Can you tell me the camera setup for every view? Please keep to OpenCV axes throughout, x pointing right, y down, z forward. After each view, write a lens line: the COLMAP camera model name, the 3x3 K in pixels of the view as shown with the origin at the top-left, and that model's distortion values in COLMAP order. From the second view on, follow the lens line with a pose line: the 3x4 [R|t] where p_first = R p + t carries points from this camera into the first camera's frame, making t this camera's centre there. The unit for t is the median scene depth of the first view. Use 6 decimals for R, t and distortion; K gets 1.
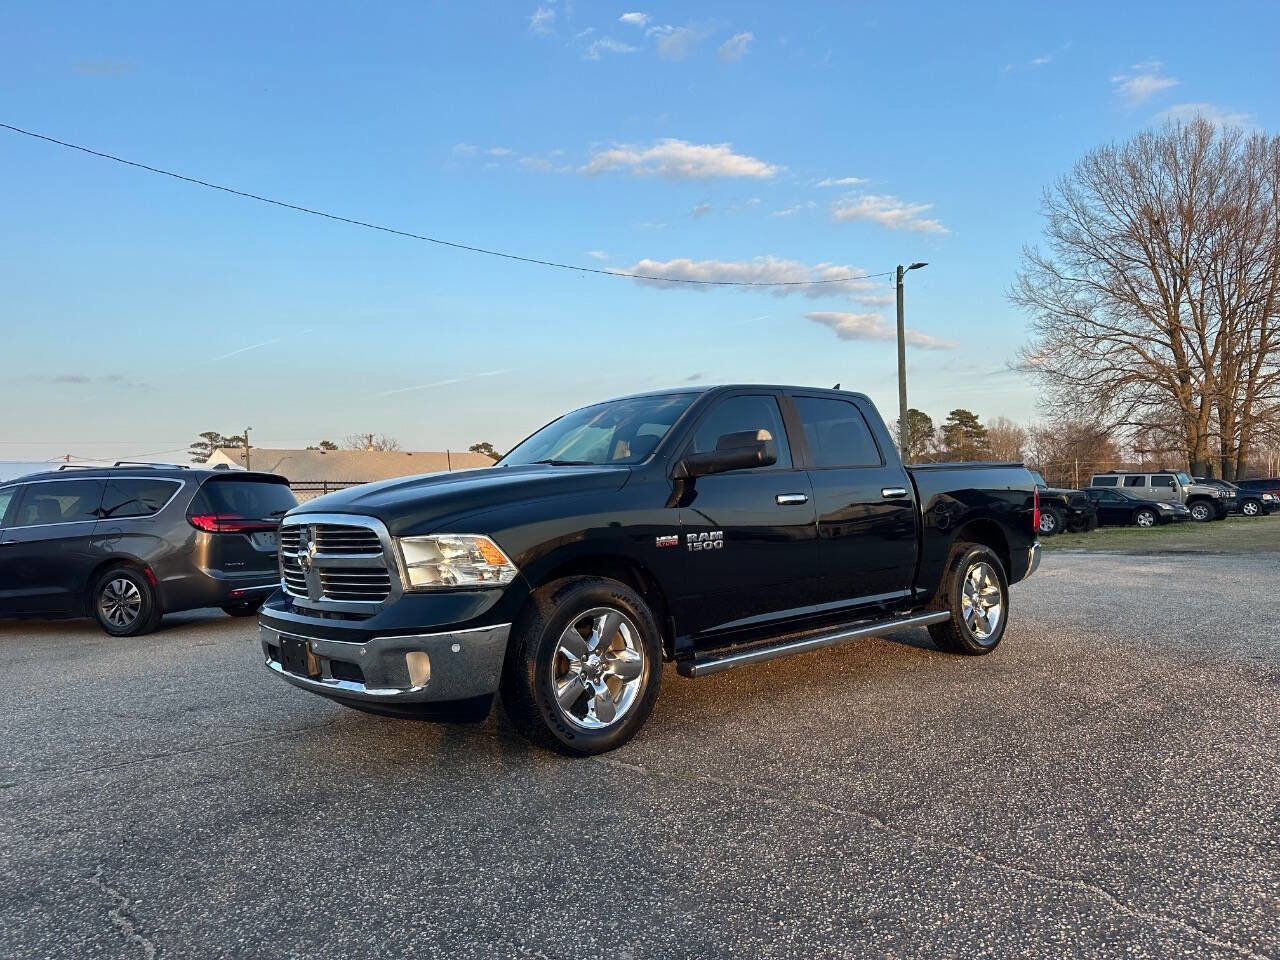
lens RADIAL K [[918.7, 0, 637.9], [0, 918.7, 469.0], [0, 0, 1]] dist [0.024669, -0.032913]
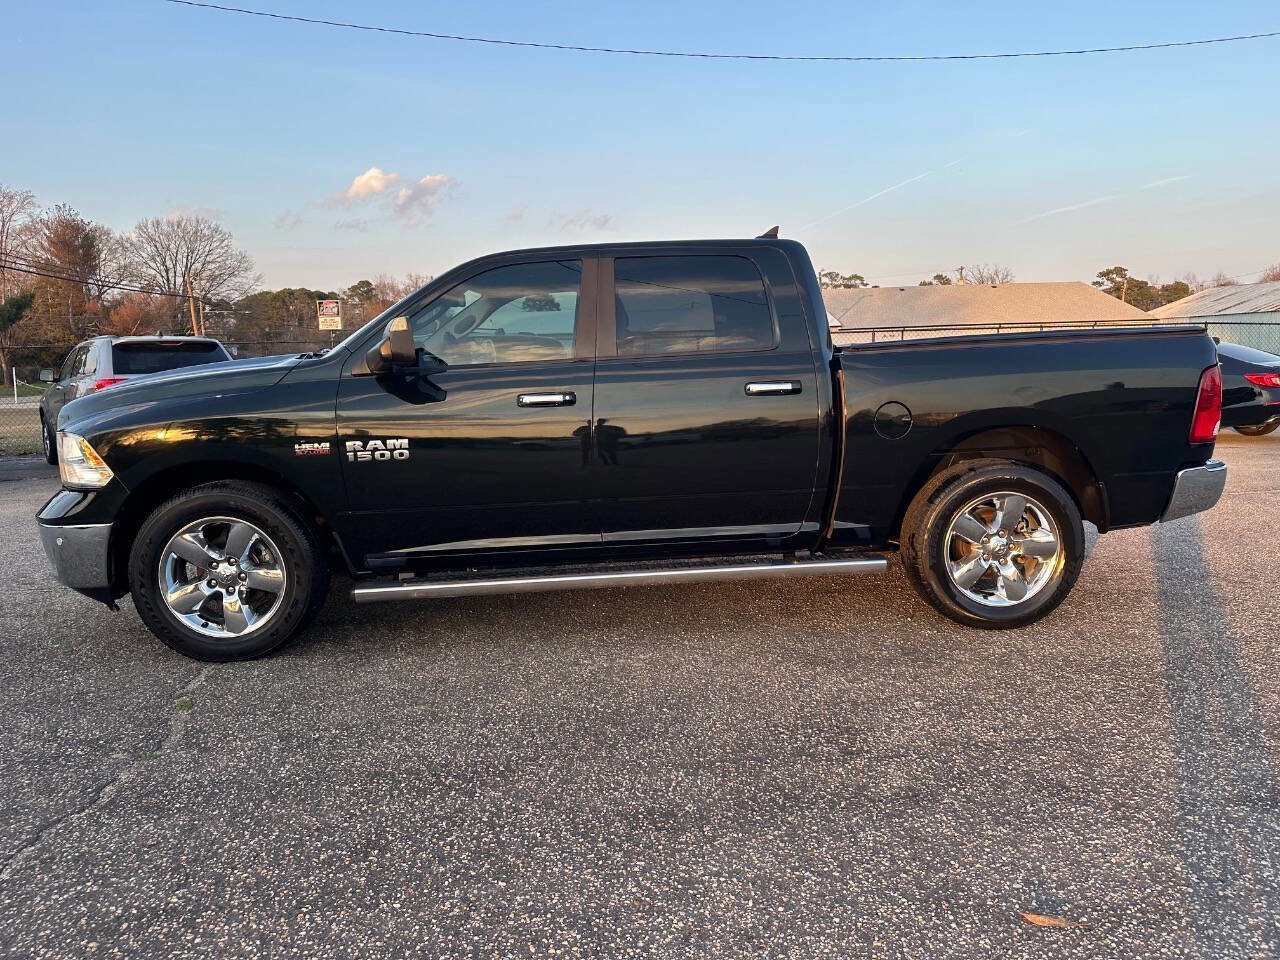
lens RADIAL K [[918.7, 0, 613.1], [0, 918.7, 470.4], [0, 0, 1]] dist [0.024669, -0.032913]
pose [[0.776415, 0.079663, -0.625167, 0.689240], [0.033579, 0.985341, 0.167262, -0.034495], [0.629327, -0.150857, 0.762358, 0.423414]]
